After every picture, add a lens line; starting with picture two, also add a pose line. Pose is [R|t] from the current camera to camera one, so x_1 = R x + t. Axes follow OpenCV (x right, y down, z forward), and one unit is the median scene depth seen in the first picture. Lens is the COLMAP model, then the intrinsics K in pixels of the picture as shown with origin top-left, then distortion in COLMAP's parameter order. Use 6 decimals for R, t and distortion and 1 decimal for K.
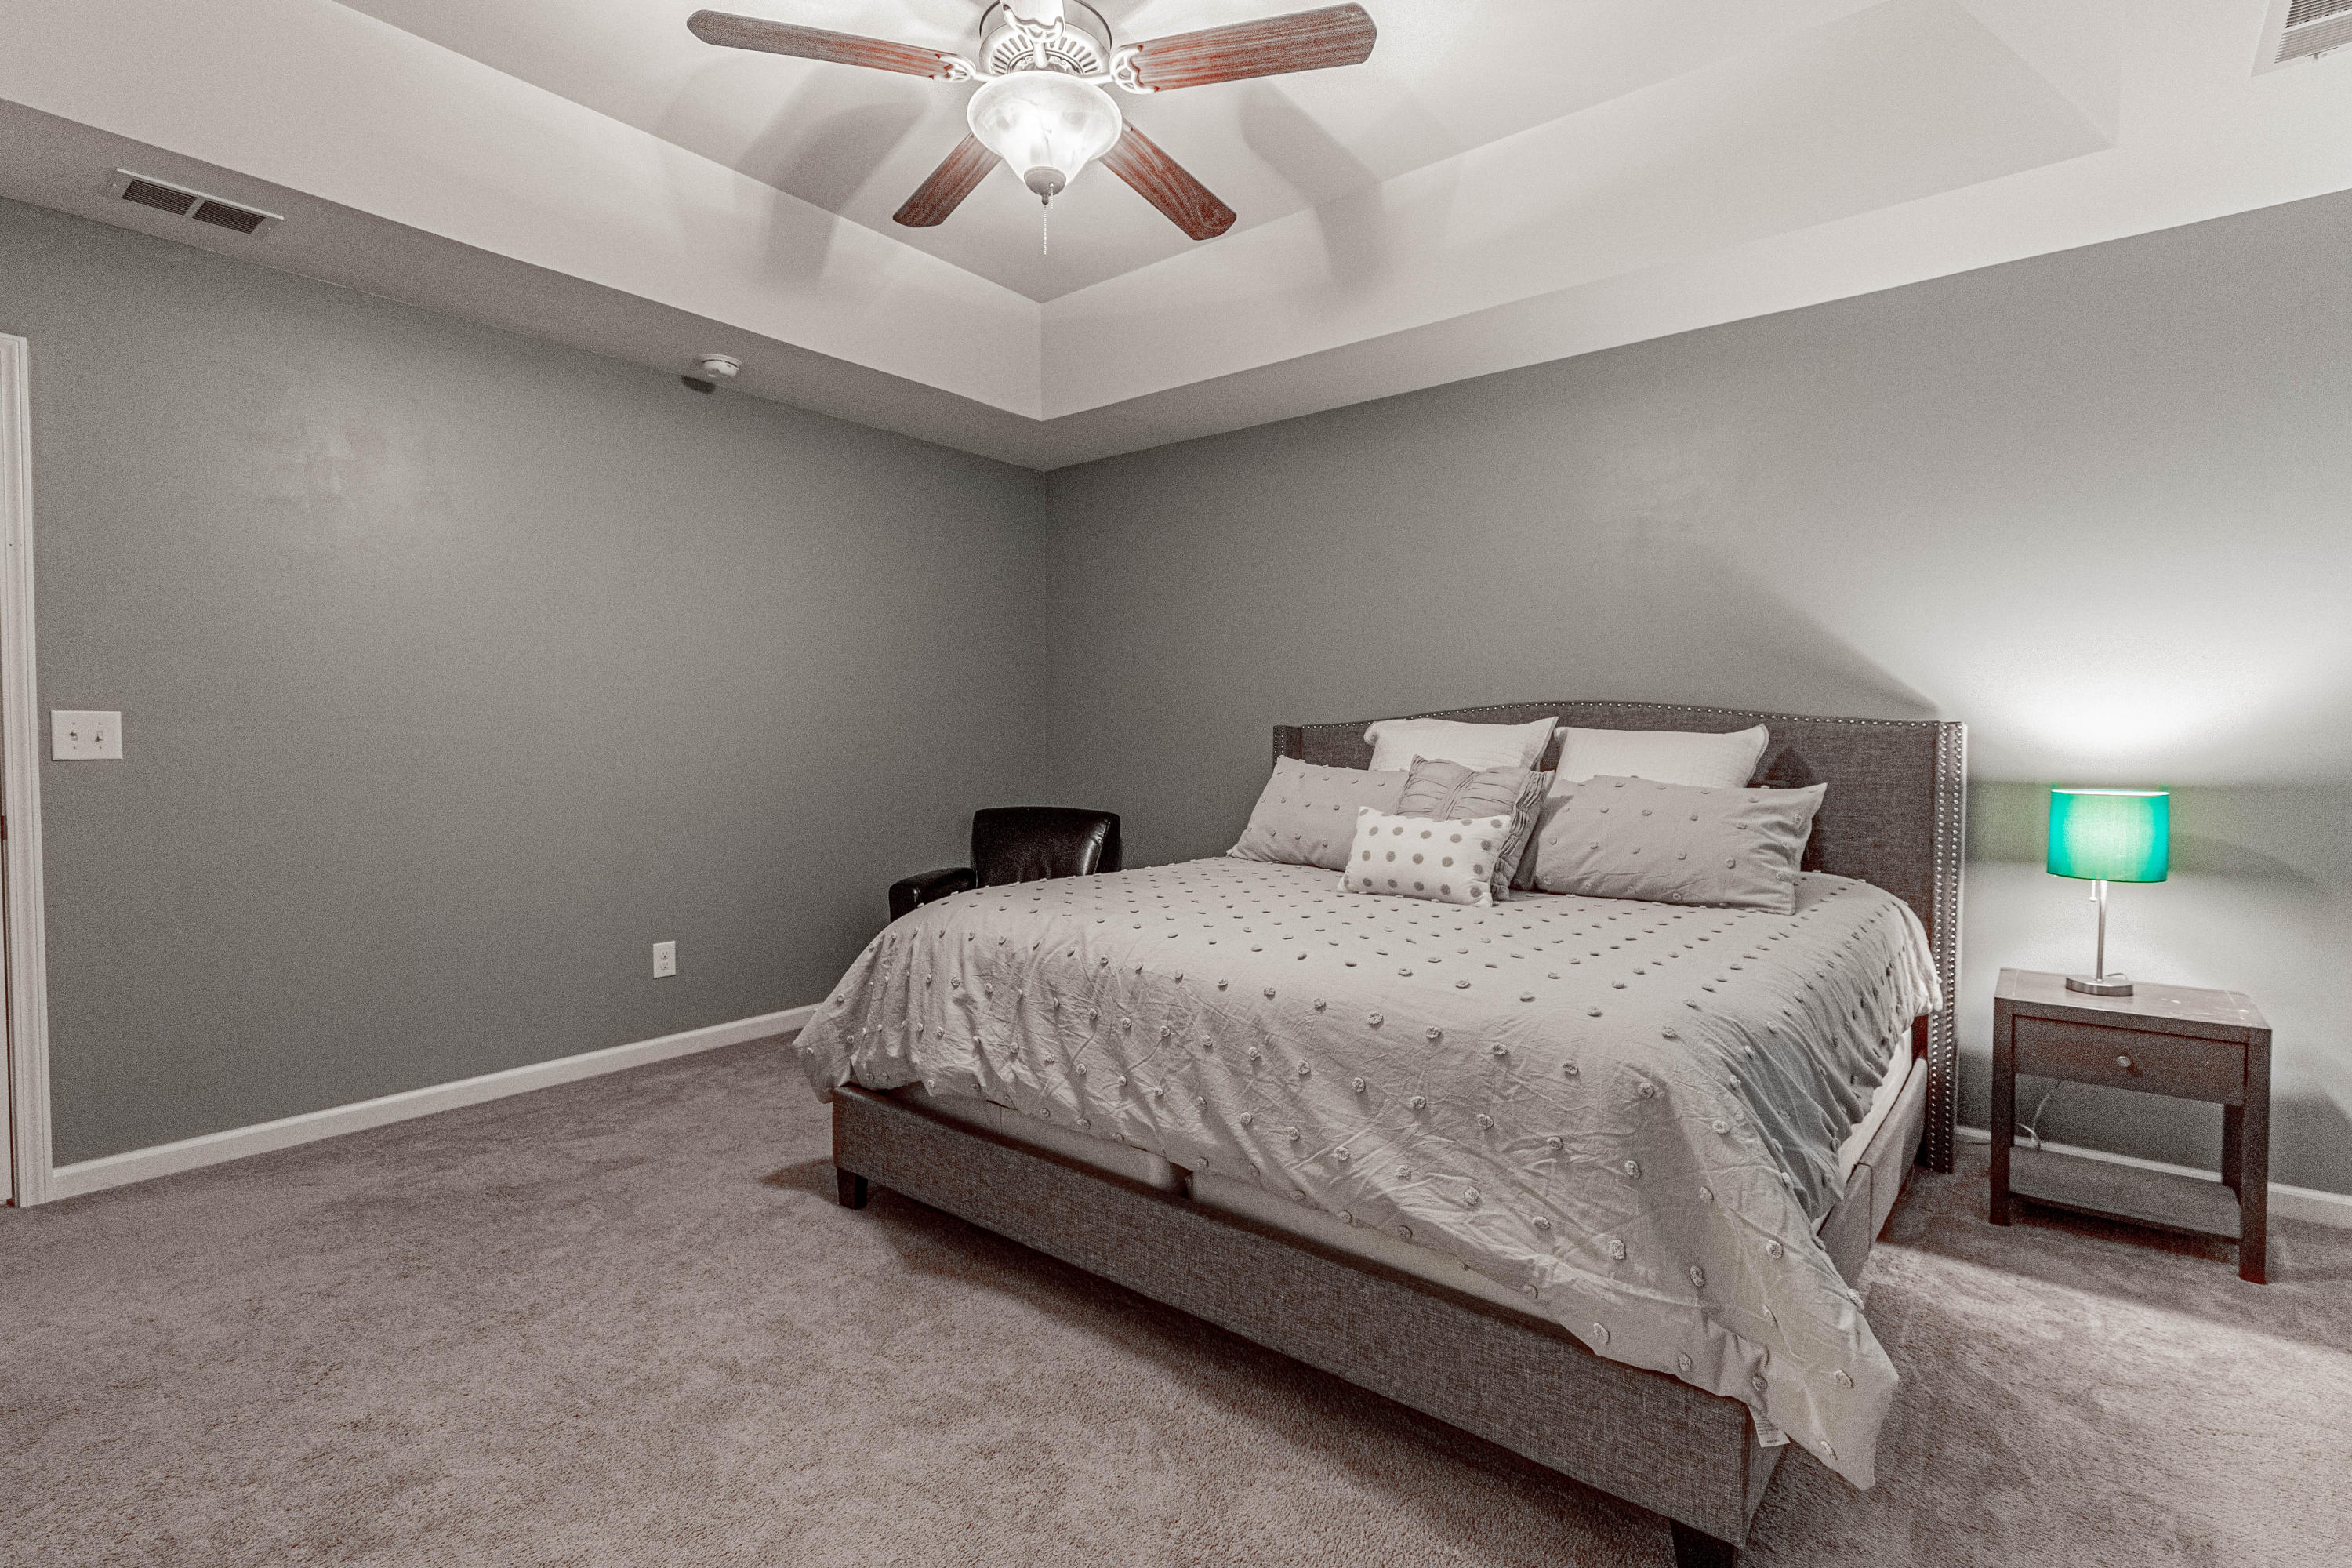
lens RADIAL K [[1055.2, 0, 1171.8], [0, 1055.2, 784.1], [0, 0, 1]] dist [-0.003636, -0.000773]
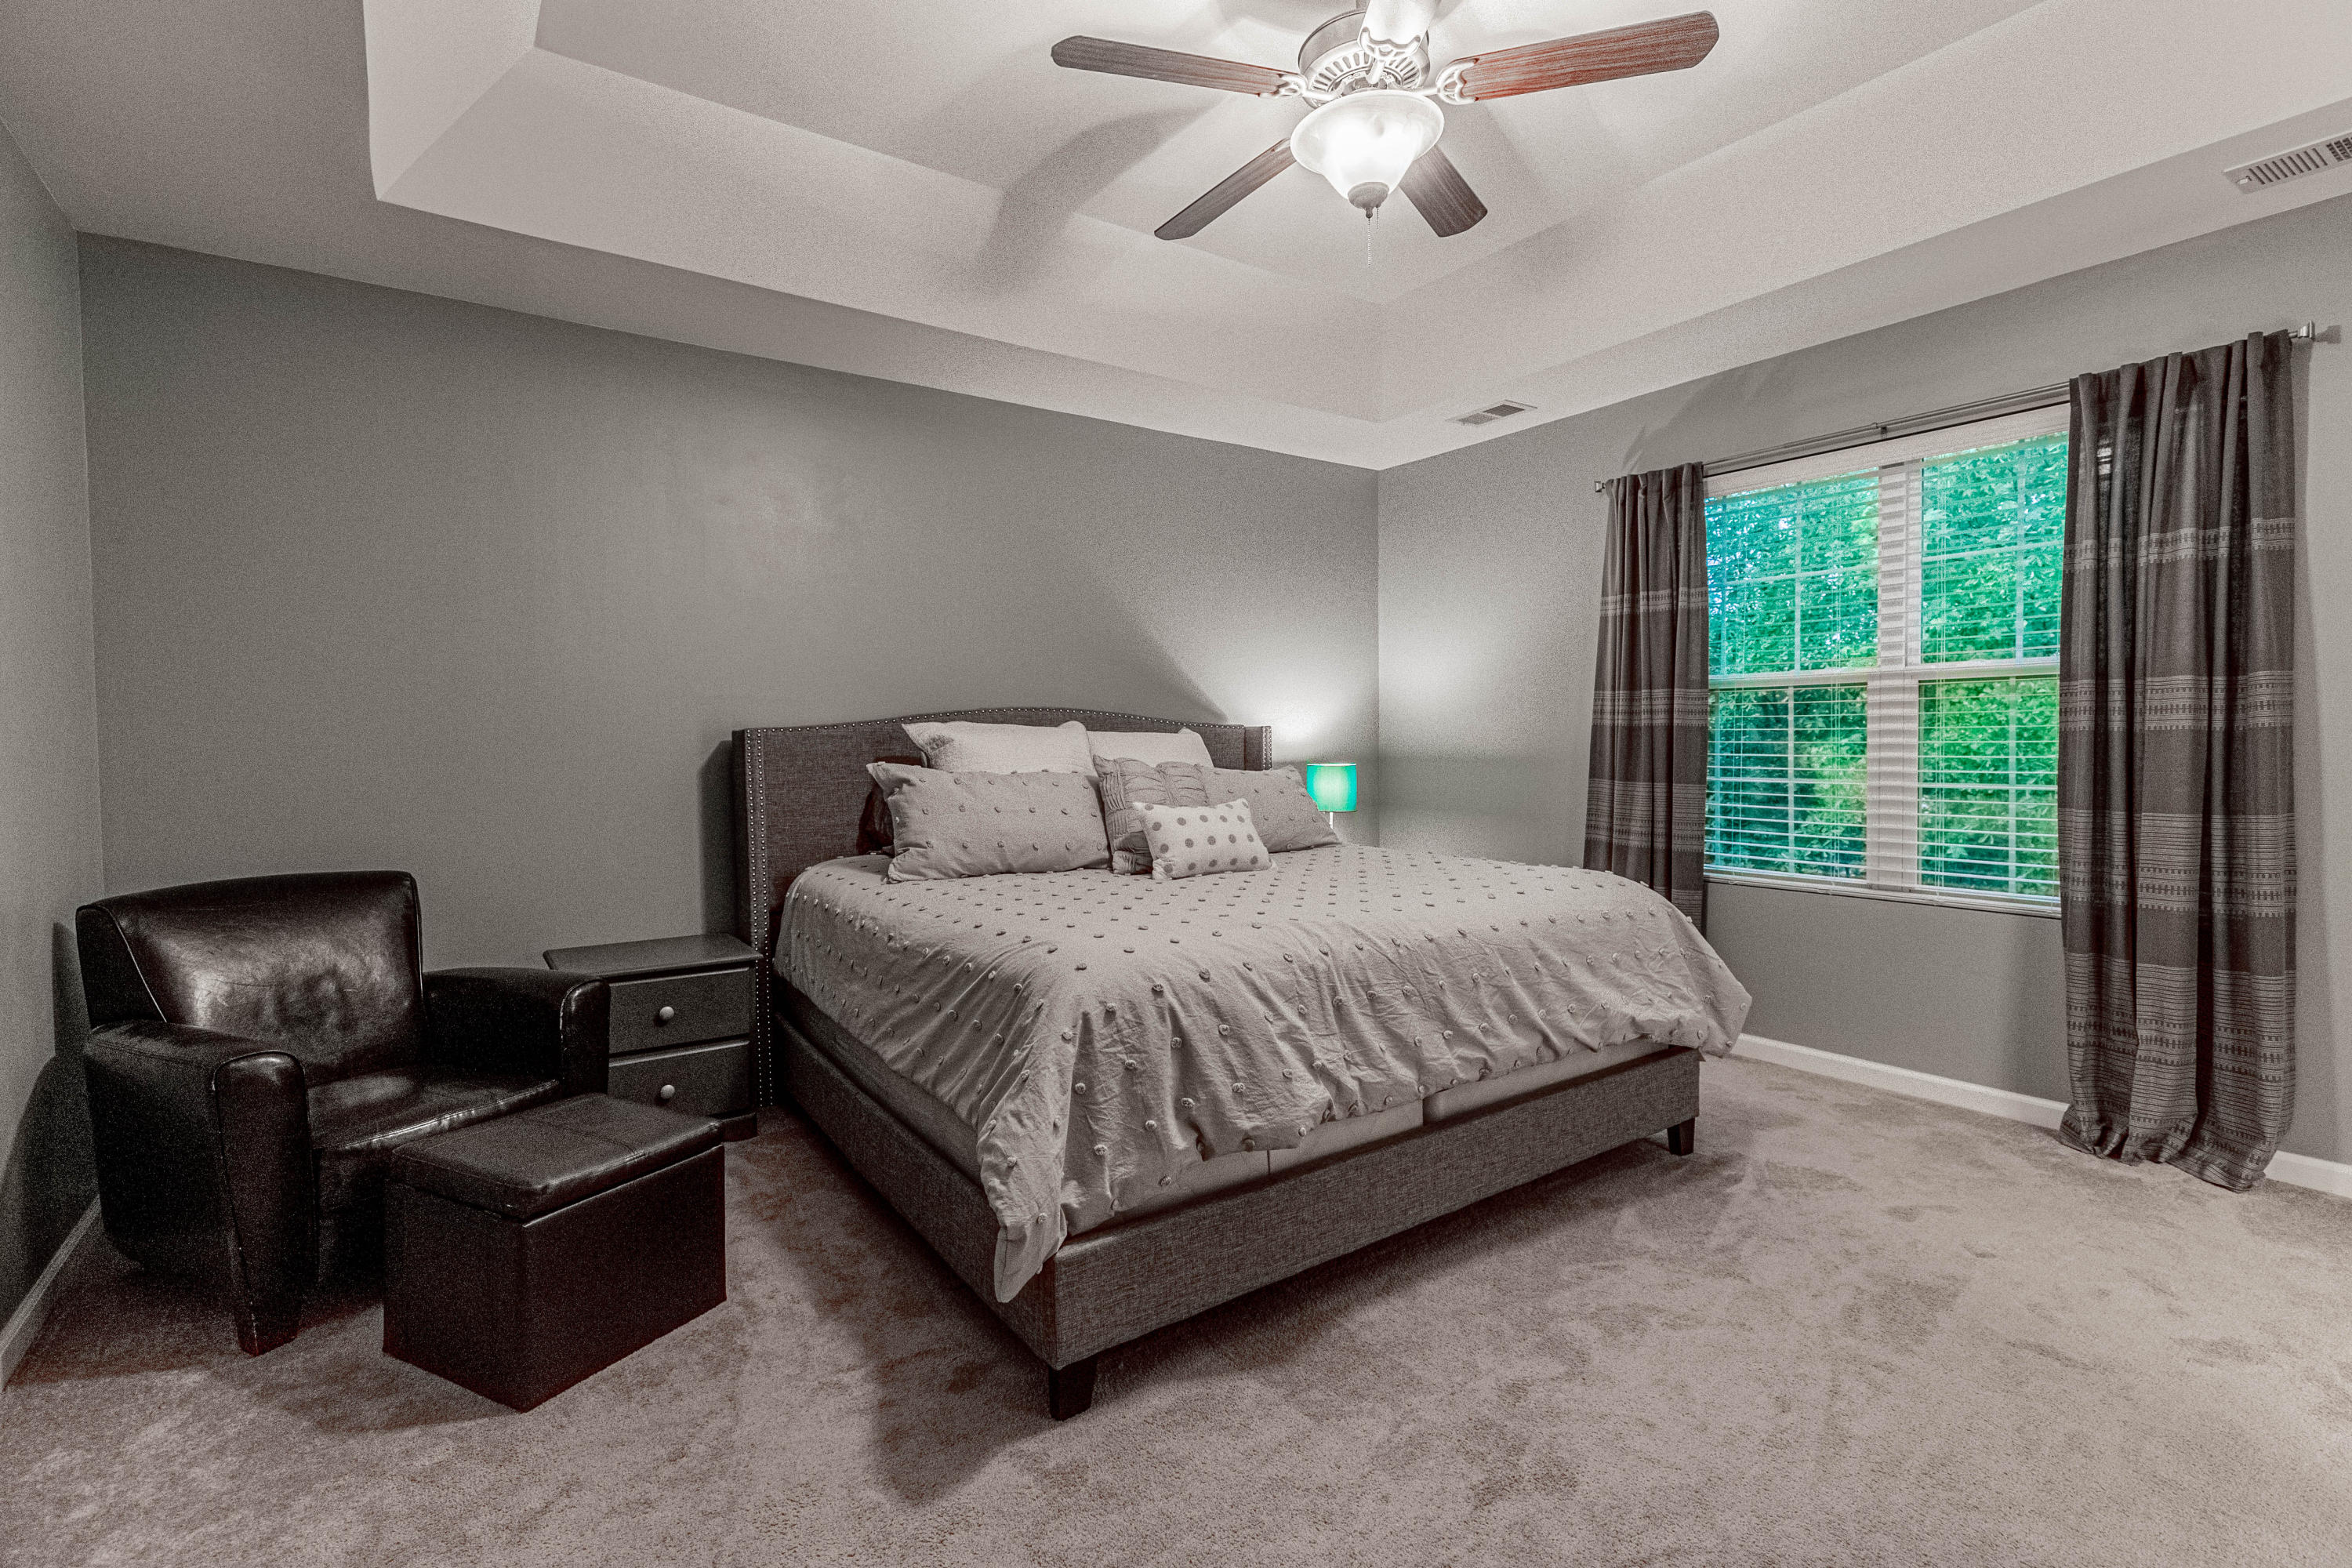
lens RADIAL K [[1055.2, 0, 1168.9], [0, 1055.2, 764.4], [0, 0, 1]] dist [-0.003636, -0.000773]
pose [[0.305984, -0.034426, 0.951414, -1.187064], [0.055378, 0.998298, 0.018312, -0.050846], [-0.950425, 0.047084, 0.307370, 0.888239]]
